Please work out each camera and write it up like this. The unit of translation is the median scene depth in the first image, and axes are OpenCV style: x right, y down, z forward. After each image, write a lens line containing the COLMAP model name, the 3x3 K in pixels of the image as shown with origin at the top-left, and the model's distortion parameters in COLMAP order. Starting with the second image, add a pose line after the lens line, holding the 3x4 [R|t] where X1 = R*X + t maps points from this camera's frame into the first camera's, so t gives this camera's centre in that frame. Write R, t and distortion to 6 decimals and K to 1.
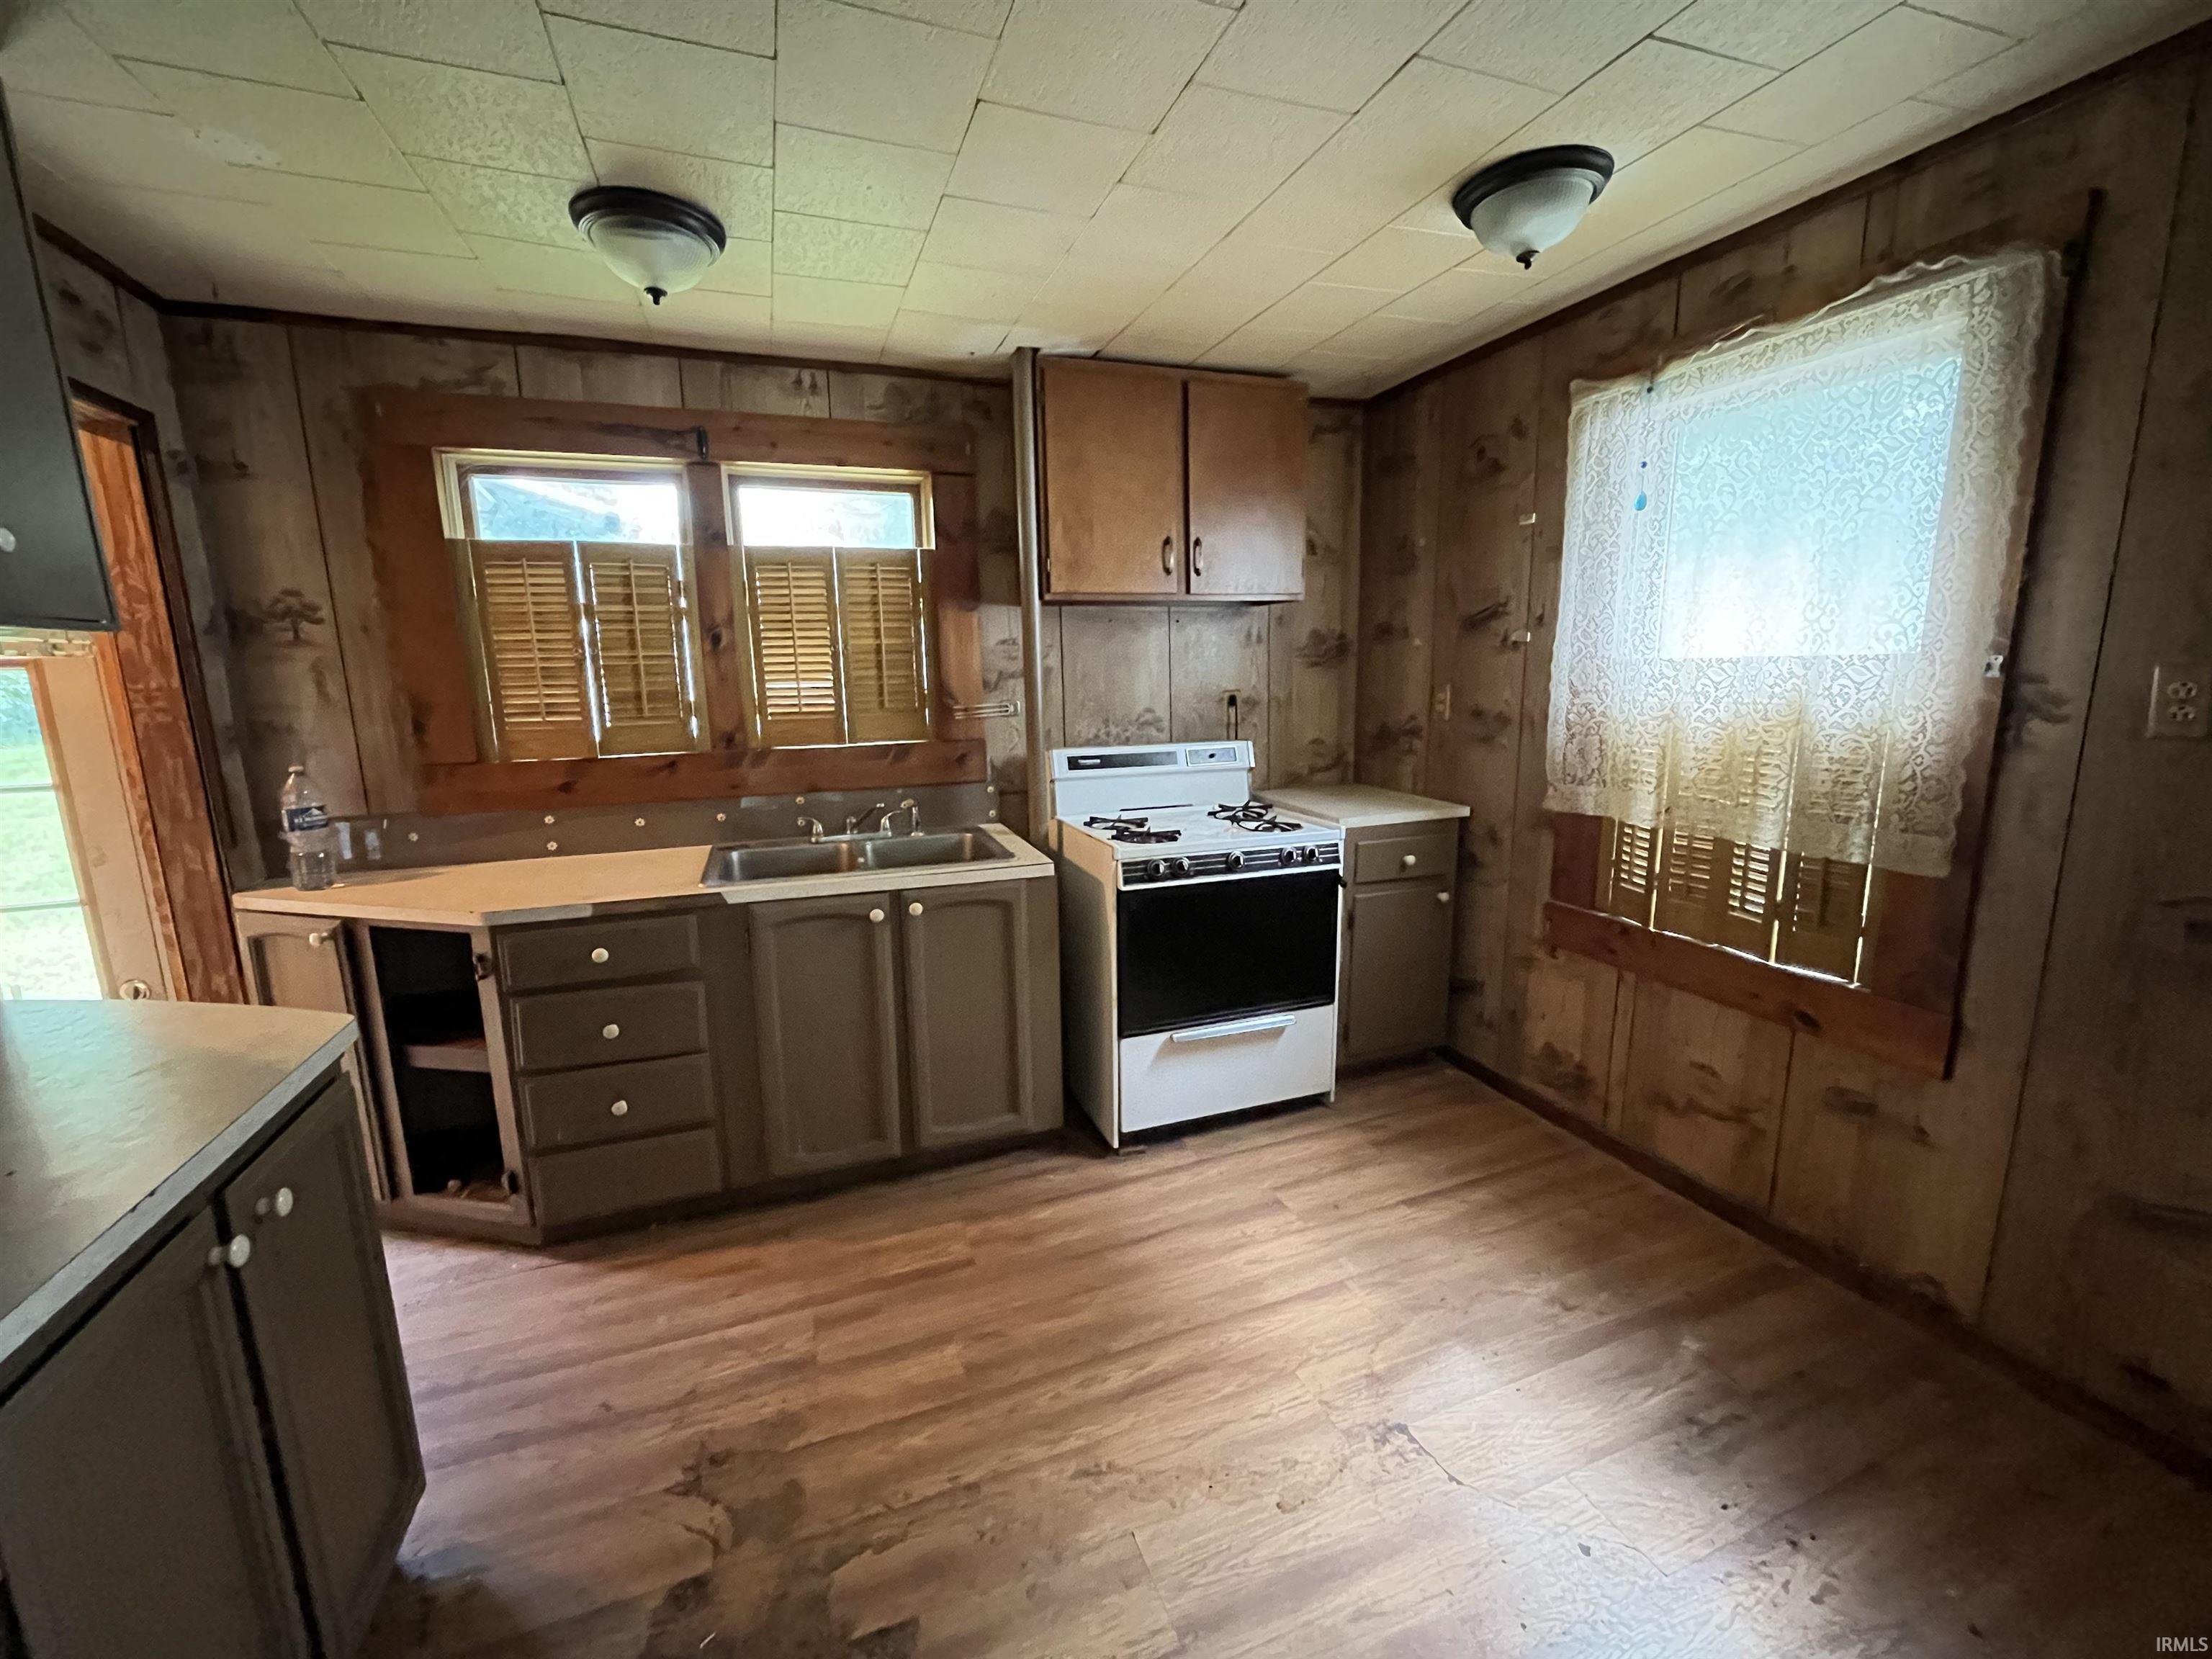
lens RADIAL K [[899.3, 0, 1101.2], [0, 899.3, 828.1], [0, 0, 1]] dist [-0.003971, 0.000215]
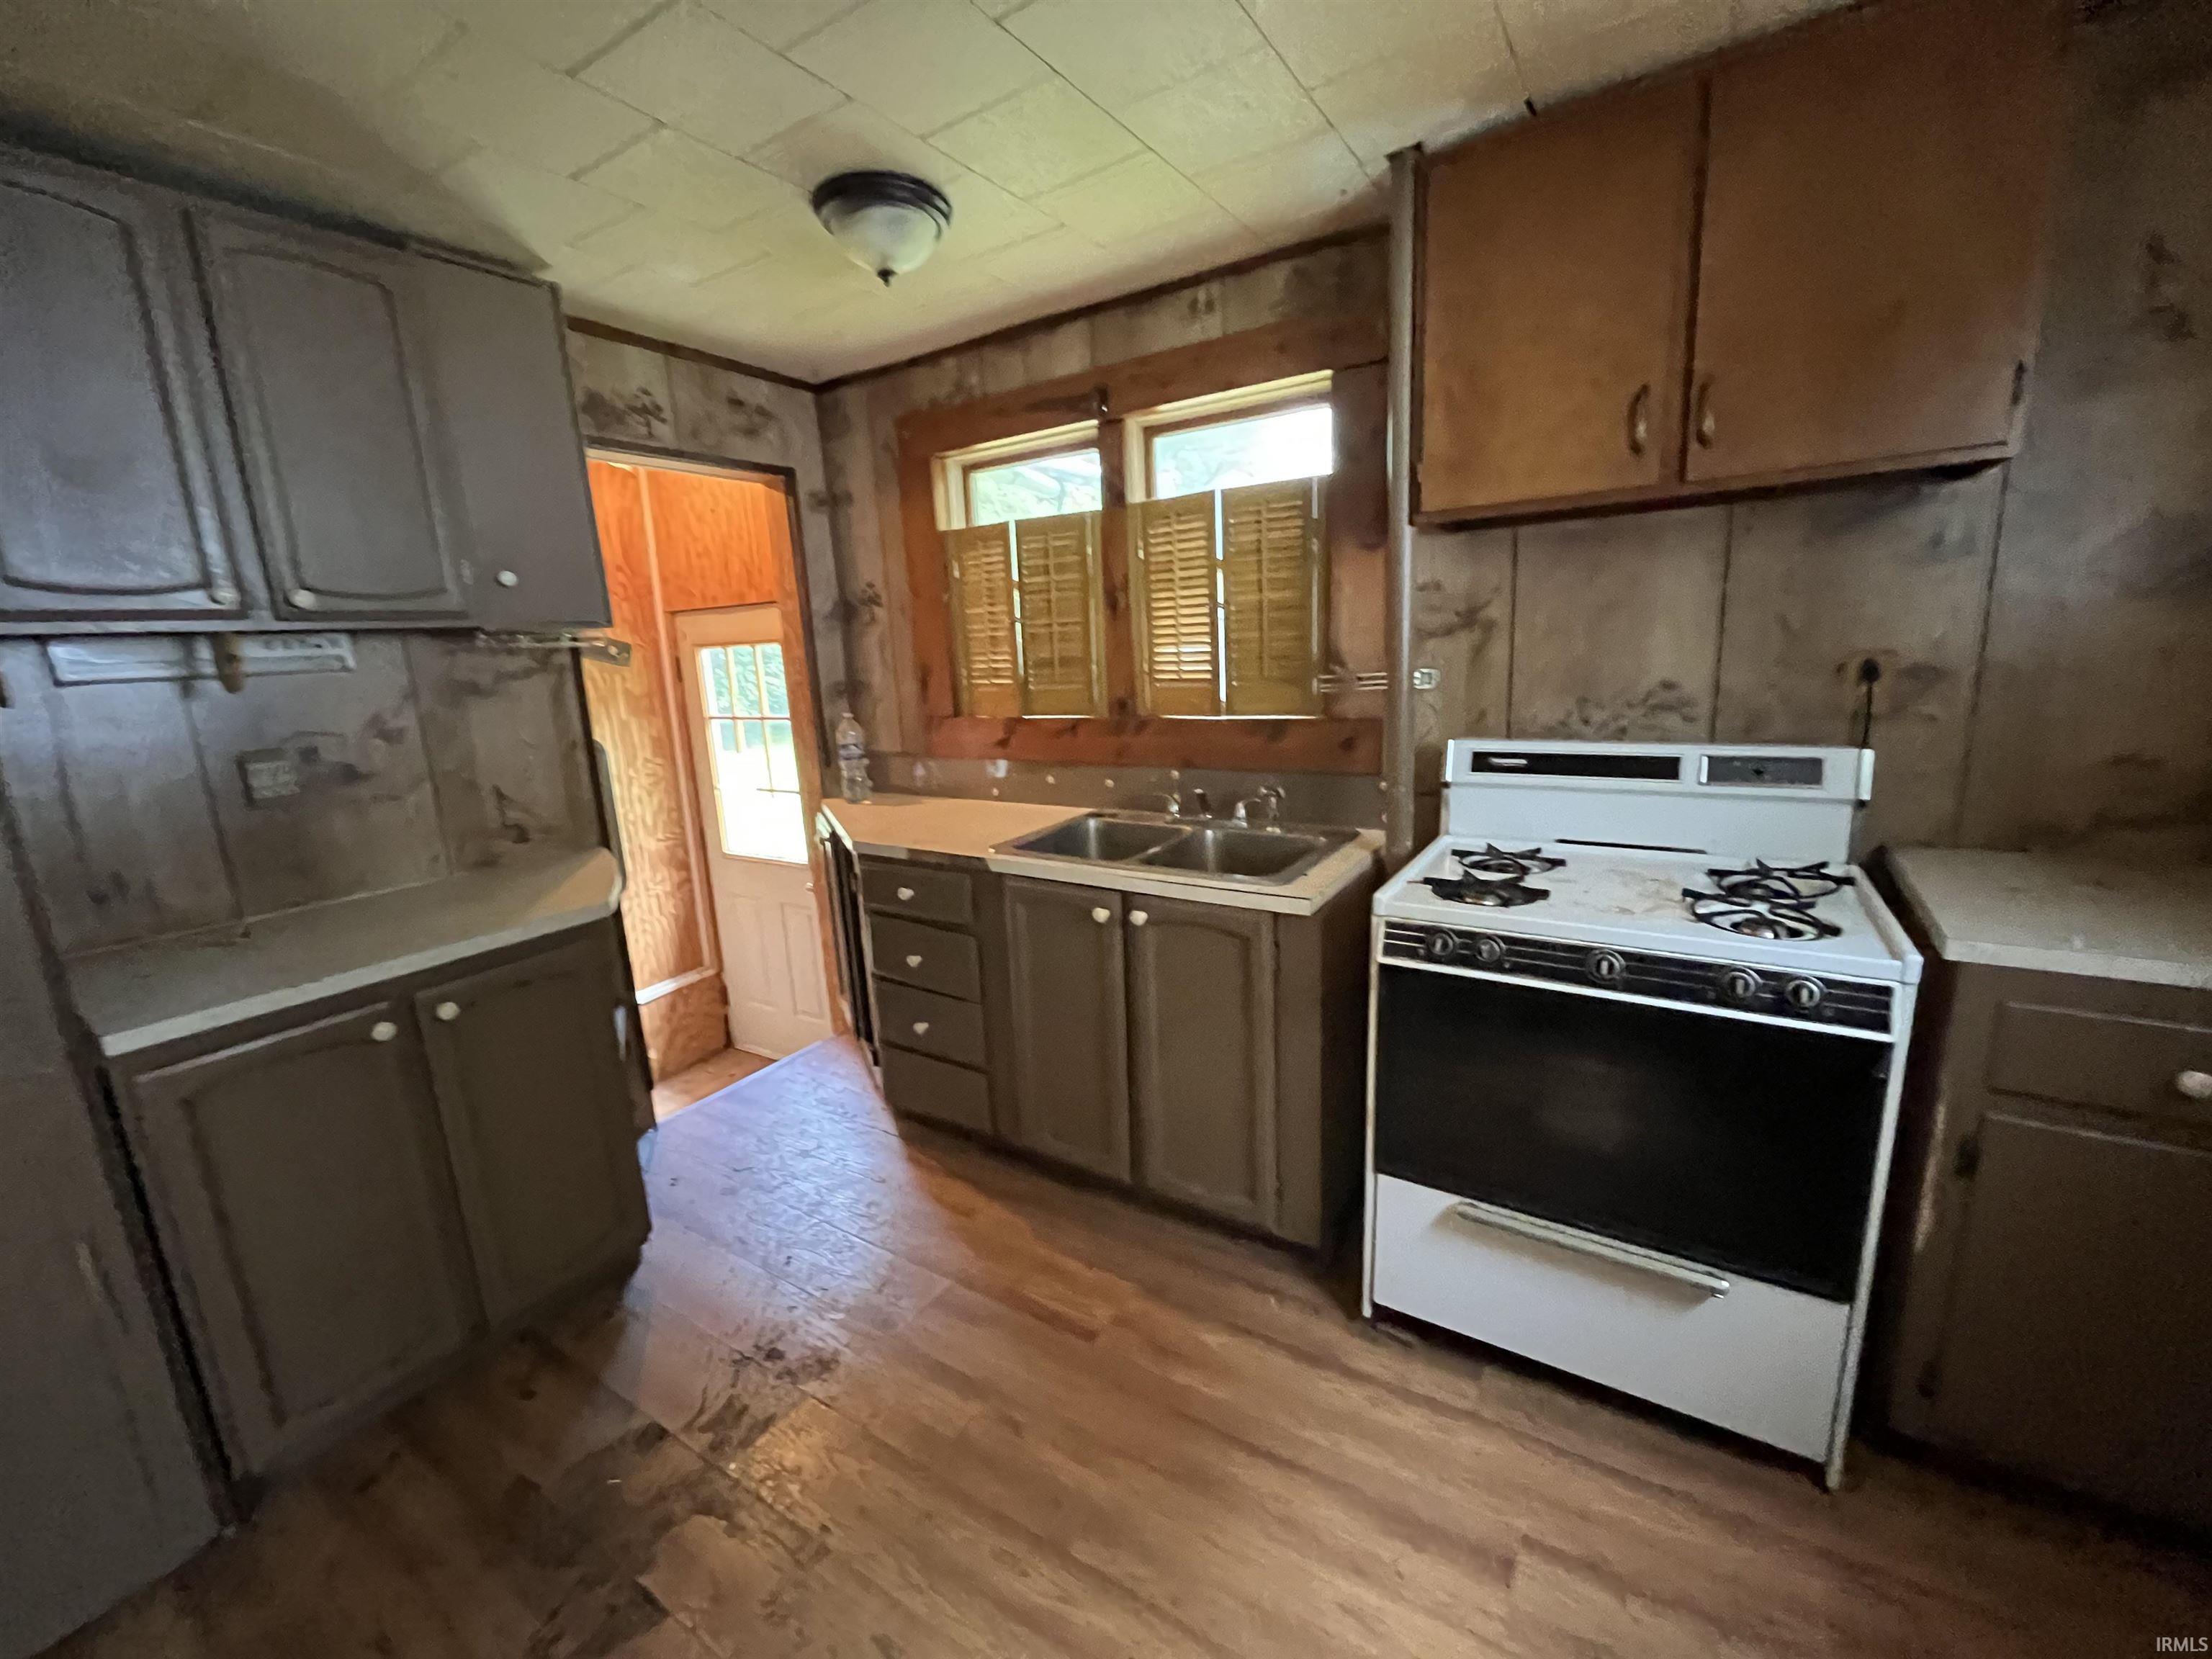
lens RADIAL K [[899.3, 0, 1105.0], [0, 899.3, 829.8], [0, 0, 1]] dist [-0.003971, 0.000215]
pose [[0.595197, 0.154244, -0.788638, 0.389674], [-0.107807, 0.987861, 0.111845, -0.075687], [0.796316, 0.018451, 0.604600, 0.409593]]
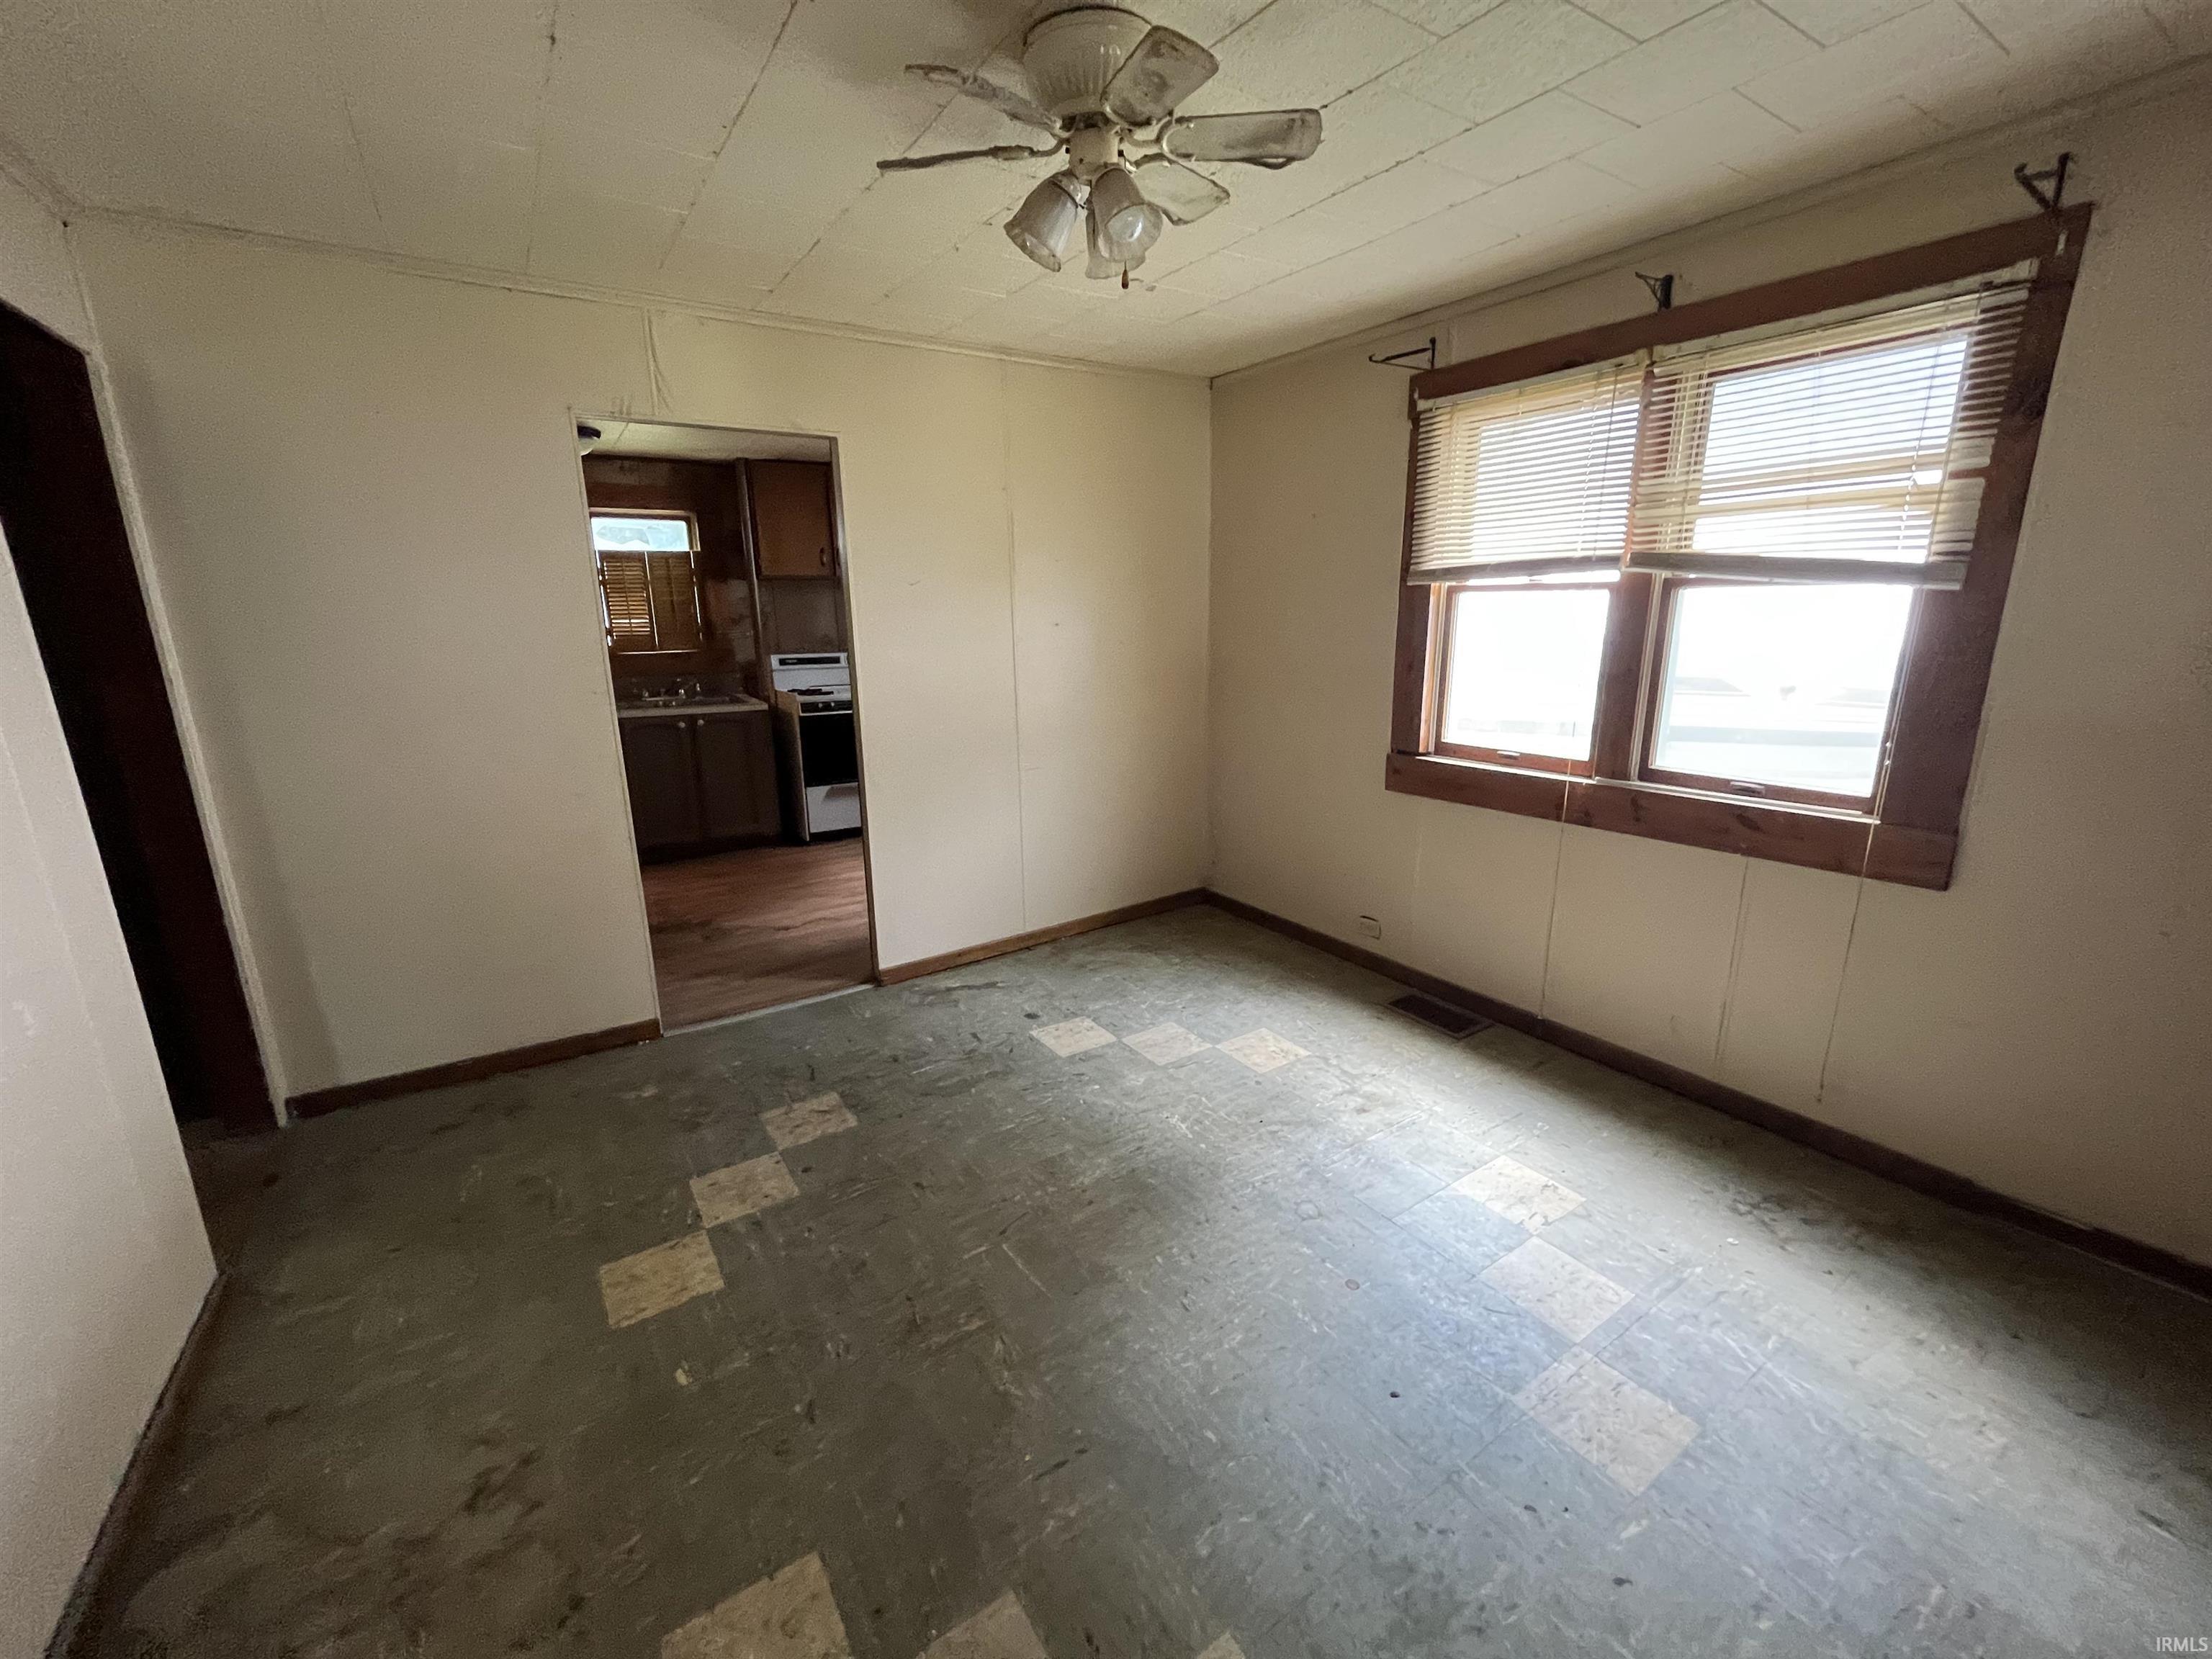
lens RADIAL K [[899.3, 0, 1090.4], [0, 899.3, 832.4], [0, 0, 1]] dist [-0.003971, 0.000215]
pose [[0.976451, -0.045605, 0.210863, 0.222078], [0.034358, 0.997800, 0.056699, 0.237691], [-0.212985, -0.048119, 0.975870, -1.216073]]
